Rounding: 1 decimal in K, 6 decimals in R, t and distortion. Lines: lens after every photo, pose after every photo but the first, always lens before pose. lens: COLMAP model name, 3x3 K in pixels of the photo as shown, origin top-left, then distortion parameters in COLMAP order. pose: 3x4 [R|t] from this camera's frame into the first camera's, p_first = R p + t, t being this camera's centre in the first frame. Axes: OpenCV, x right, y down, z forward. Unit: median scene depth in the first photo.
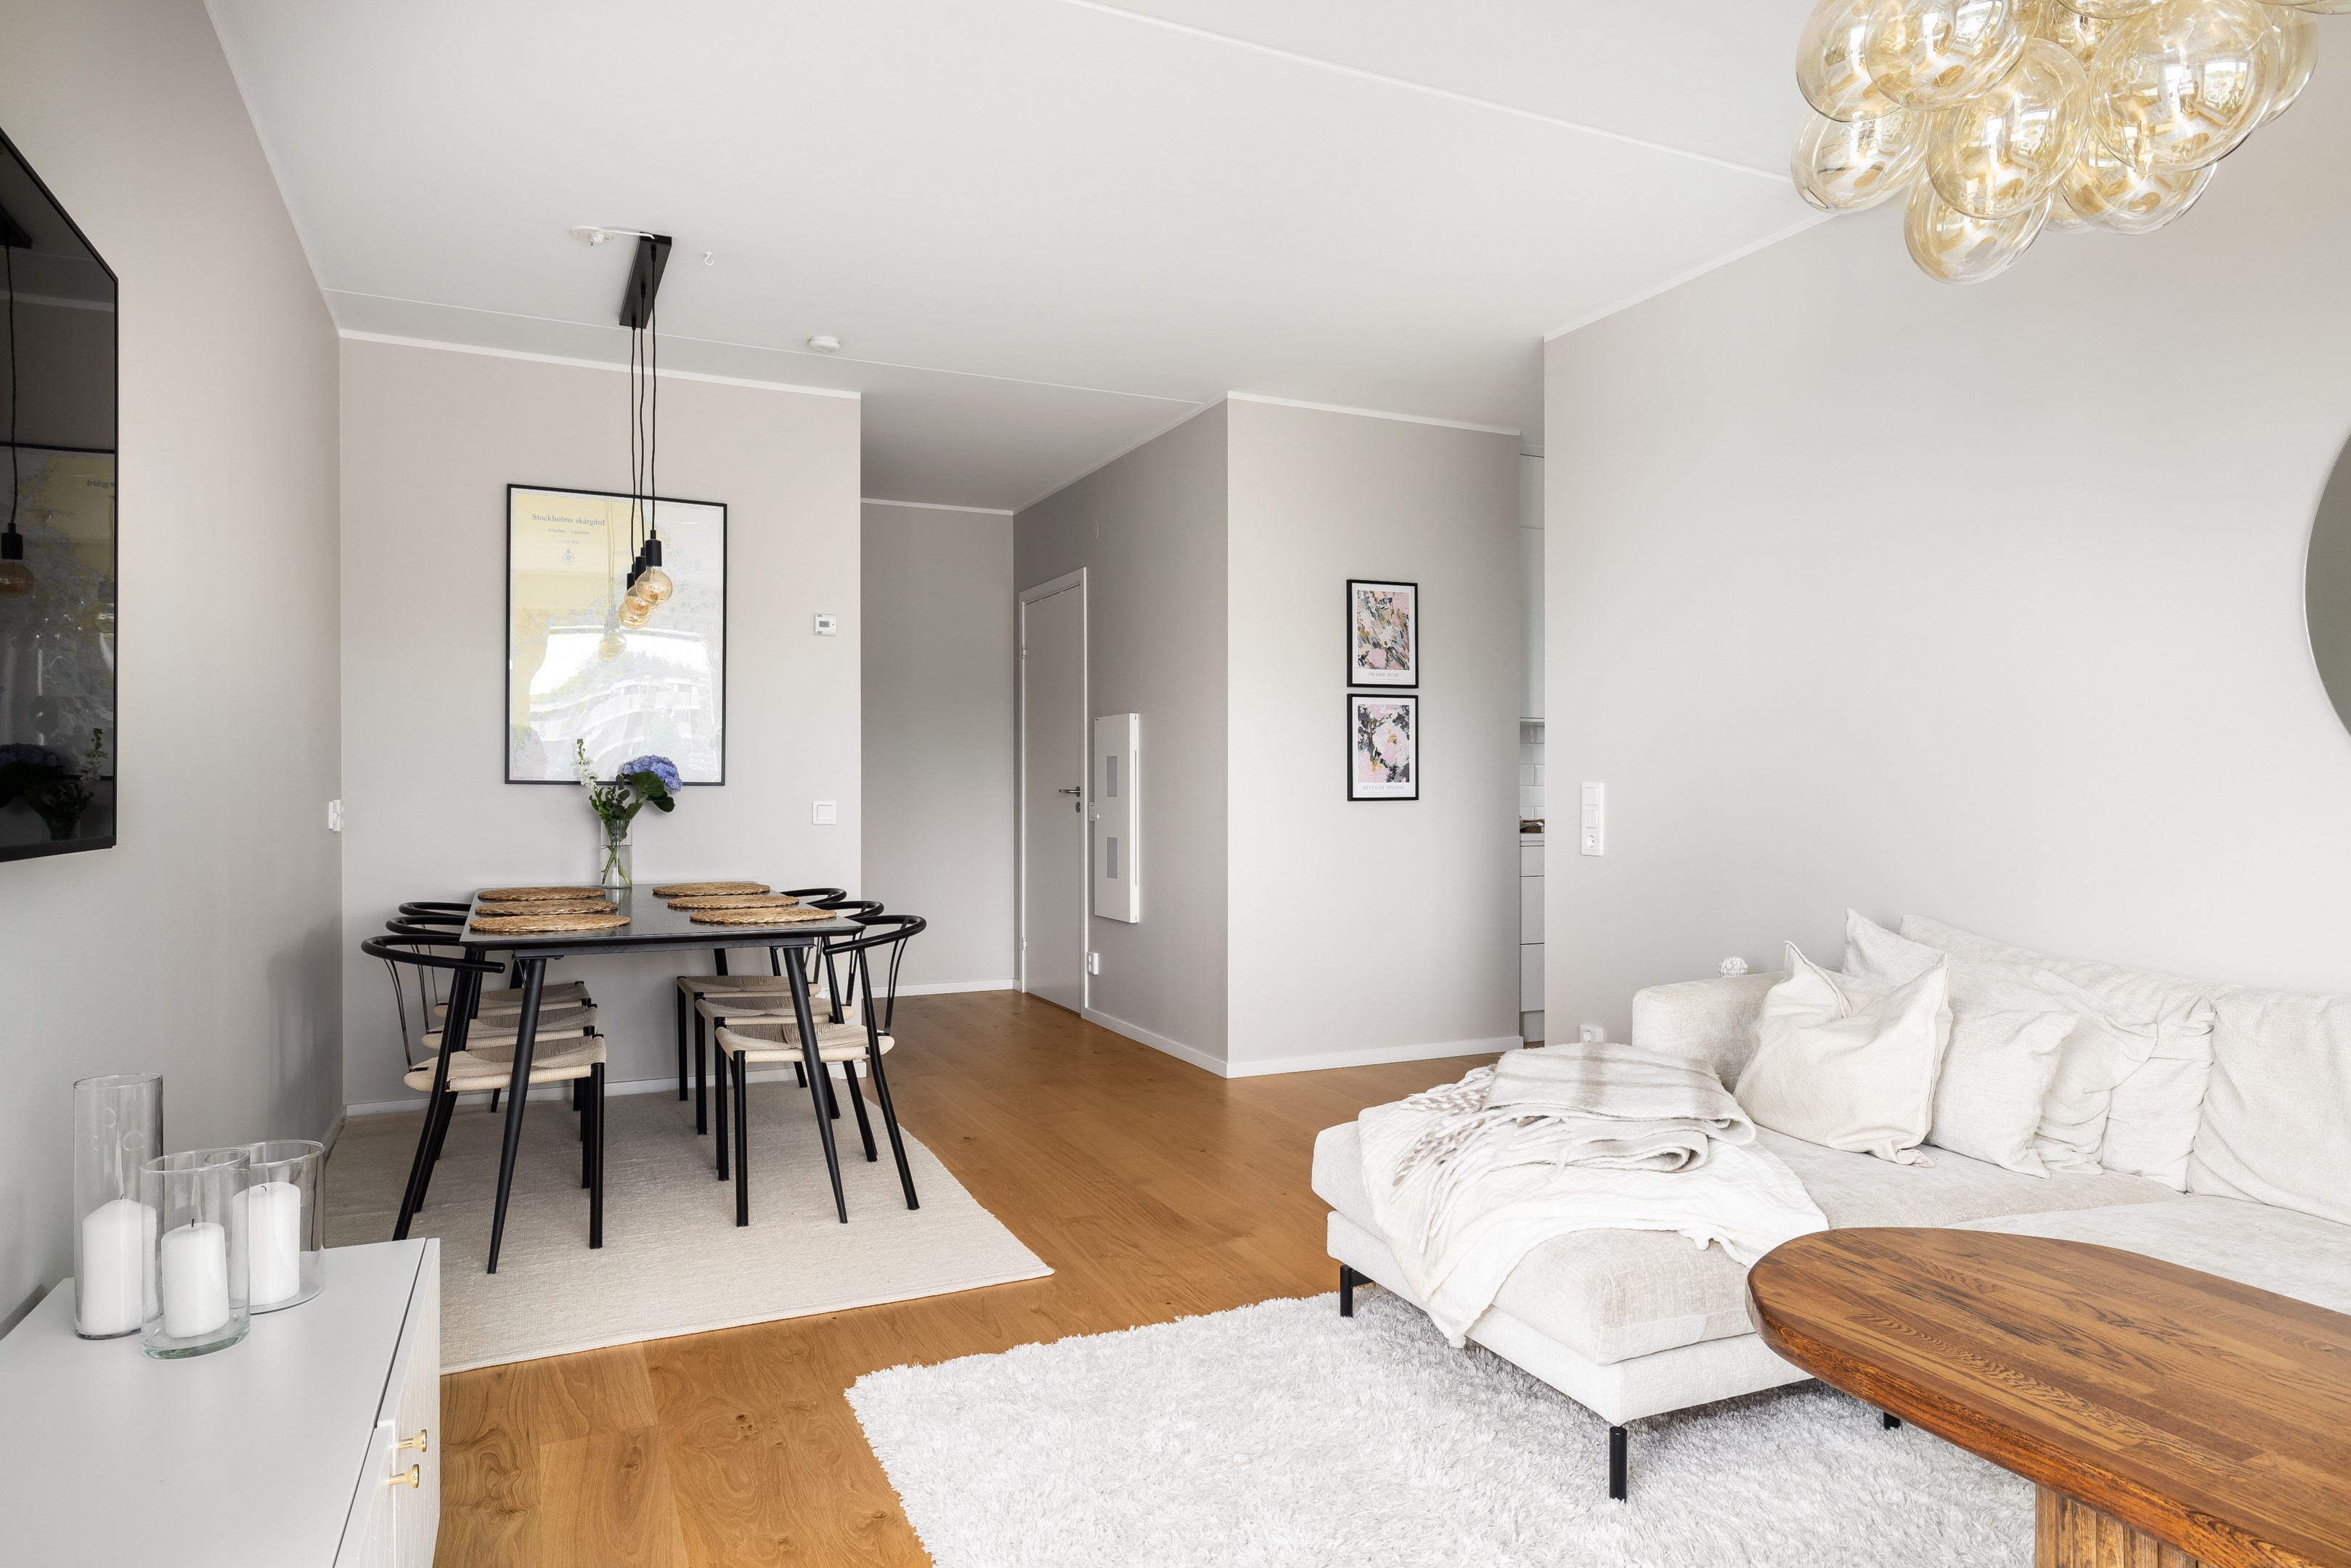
lens RADIAL K [[1458.4, 0, 1167.6], [0, 1458.4, 690.5], [0, 0, 1]] dist [-0.001723, -0.000233]
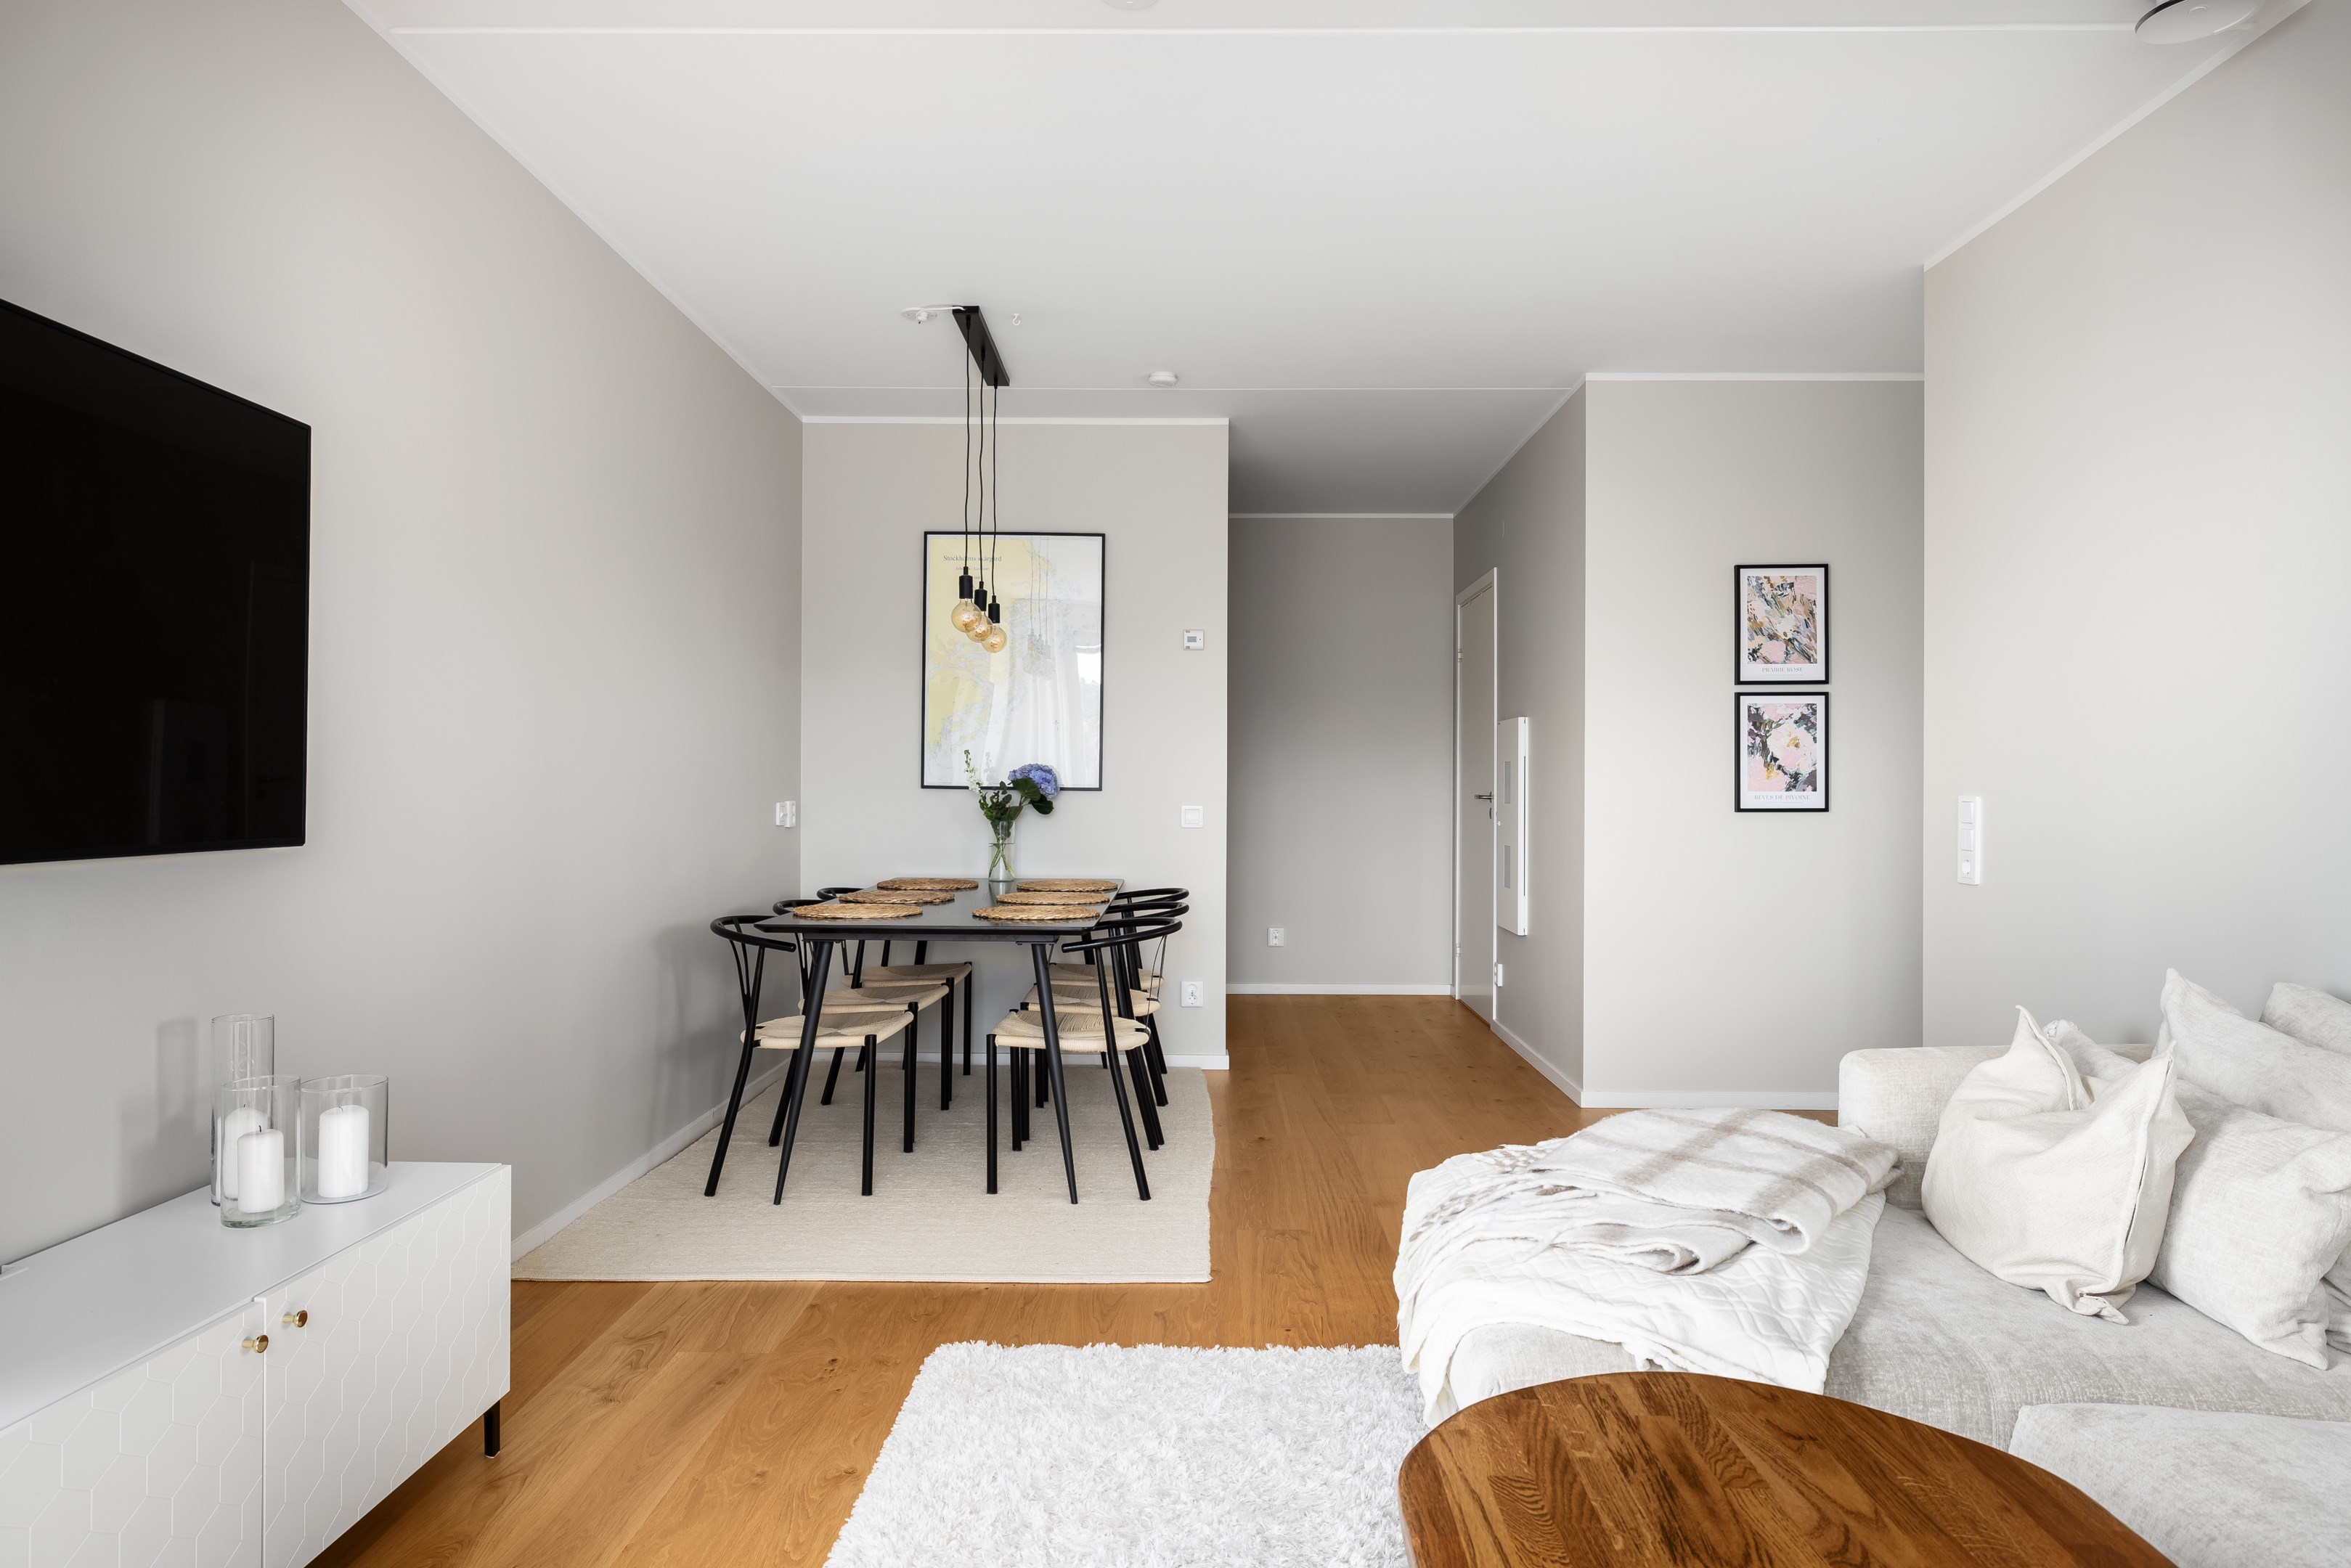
lens RADIAL K [[1419.8, 0, 1179.6], [0, 1419.8, 681.1], [0, 0, 1]] dist [-0.002140, -0.000829]
pose [[0.893335, -0.027416, -0.448554, 0.237128], [0.024771, 0.999624, -0.011764, -0.003298], [0.448707, -0.000602, 0.893679, 0.074352]]
